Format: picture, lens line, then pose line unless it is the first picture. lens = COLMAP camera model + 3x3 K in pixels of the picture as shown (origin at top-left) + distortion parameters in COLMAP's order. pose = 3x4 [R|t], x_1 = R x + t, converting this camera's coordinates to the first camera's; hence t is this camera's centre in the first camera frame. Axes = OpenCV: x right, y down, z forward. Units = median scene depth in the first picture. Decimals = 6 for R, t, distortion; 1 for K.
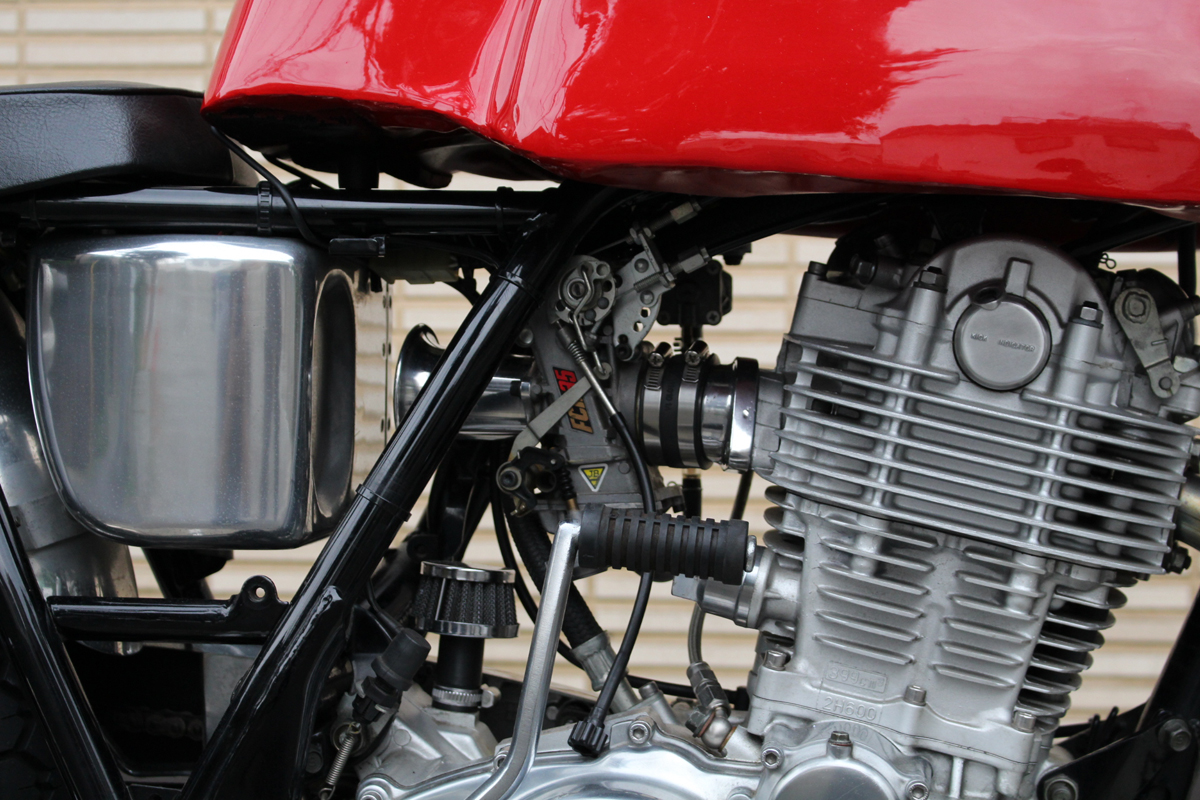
lens RADIAL K [[2358.7, 0, 602.8], [0, 2358.7, 393.8], [0, 0, 1]] dist [-0.026074, 0.000000]
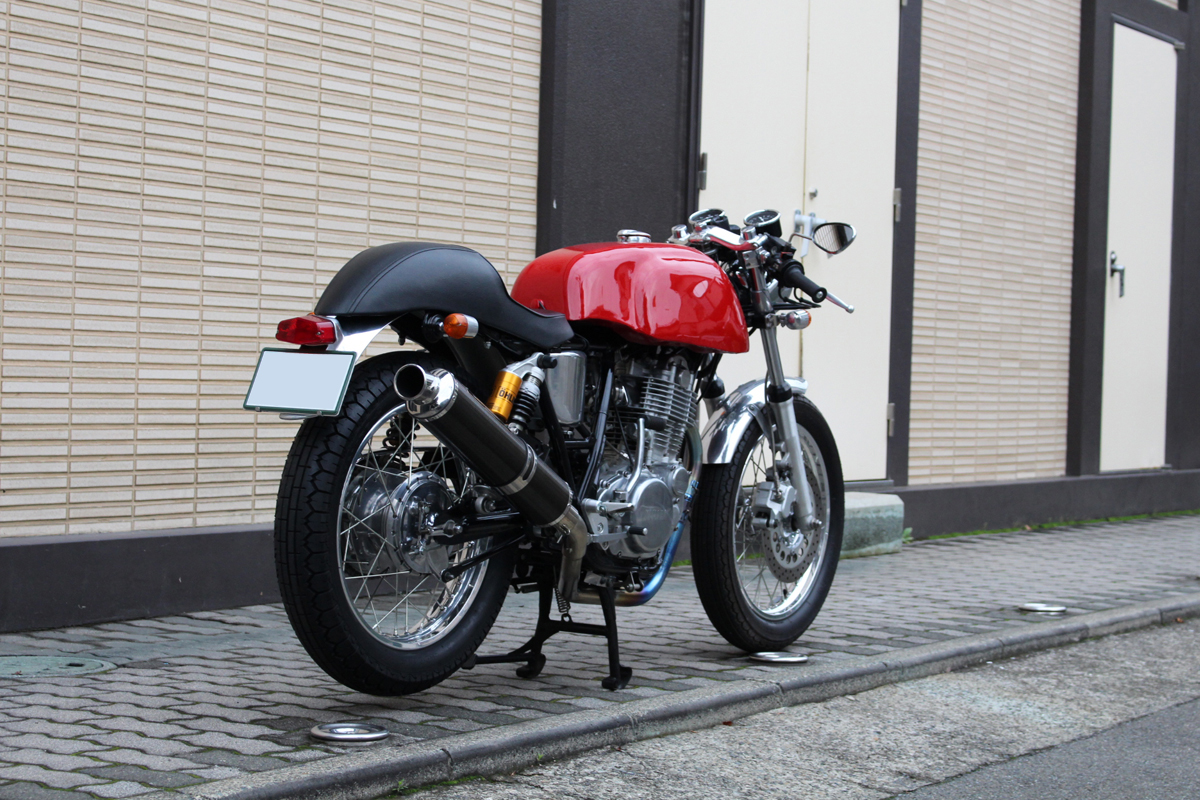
lens RADIAL K [[2358.7, 0, 600.4], [0, 2358.7, 403.7], [0, 0, 1]] dist [-0.026074, 0.000000]
pose [[0.434736, -0.008671, 0.900516, -3.855794], [-0.016166, 0.999717, 0.017431, -0.044632], [-0.900413, -0.022136, 0.434473, -0.830502]]
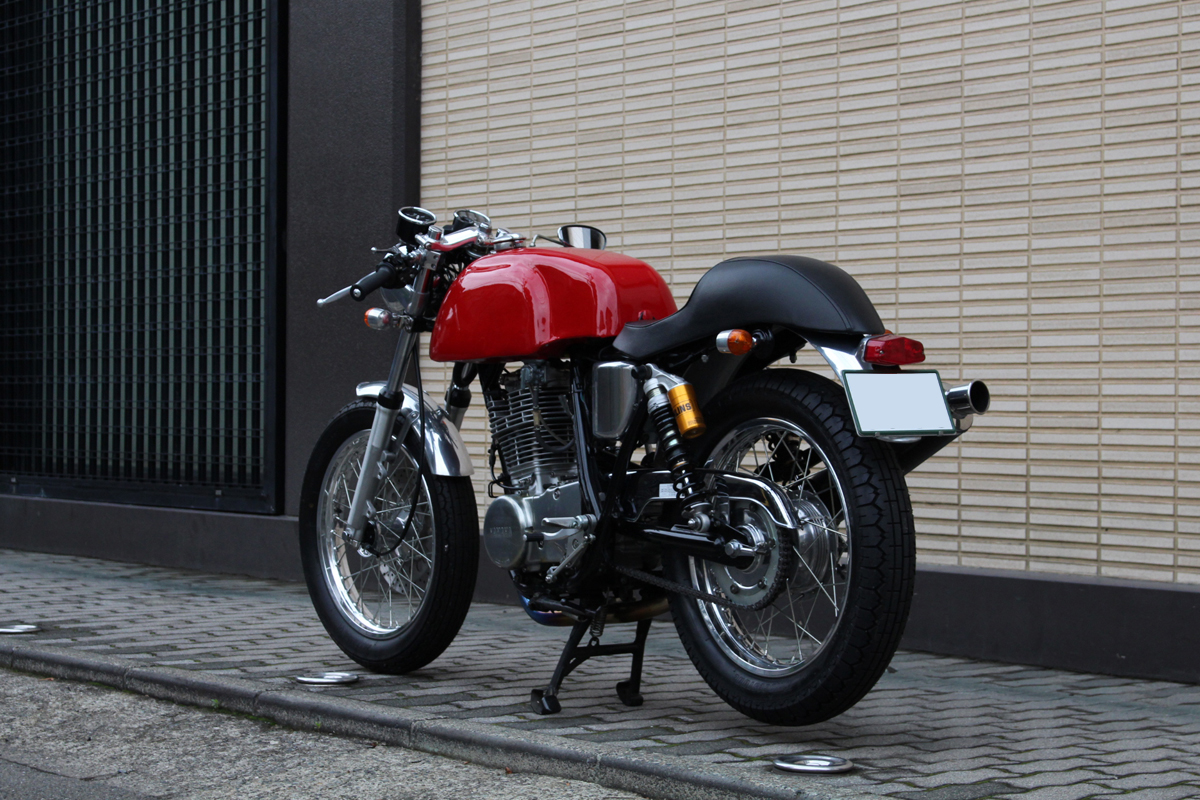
lens RADIAL K [[2591.0, 0, 601.9], [0, 2591.0, 395.5], [0, 0, 1]] dist [0.002545, 0.000000]
pose [[0.700246, -0.006800, -0.713869, 3.062258], [-0.006798, 0.999846, -0.016193, 0.061906], [0.713869, 0.016191, 0.700092, -2.017291]]
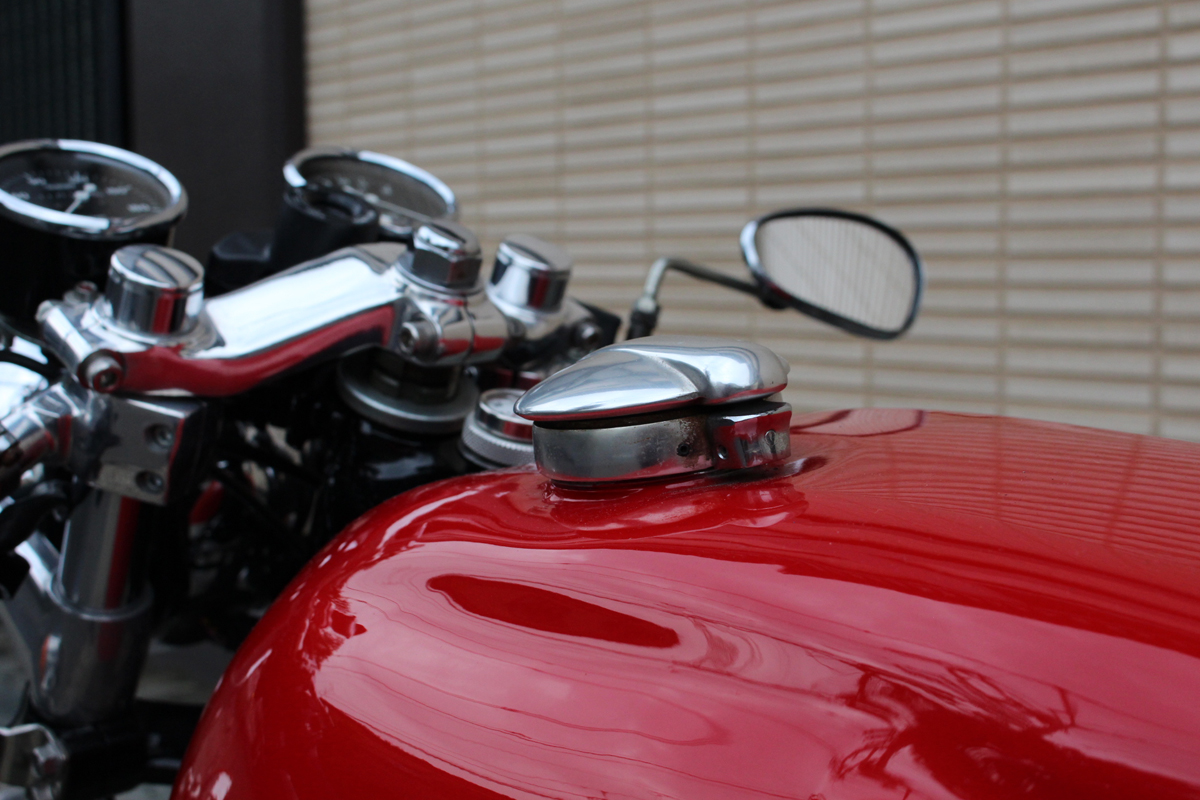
lens RADIAL K [[1551.7, 0, 600.0], [0, 1551.7, 399.1], [0, 0, 1]] dist [-0.056951, 0.000000]
pose [[0.755535, 0.040272, -0.653870, -0.152744], [0.009603, 0.997321, 0.072522, -0.315047], [0.655038, -0.061072, 0.753123, 0.843386]]
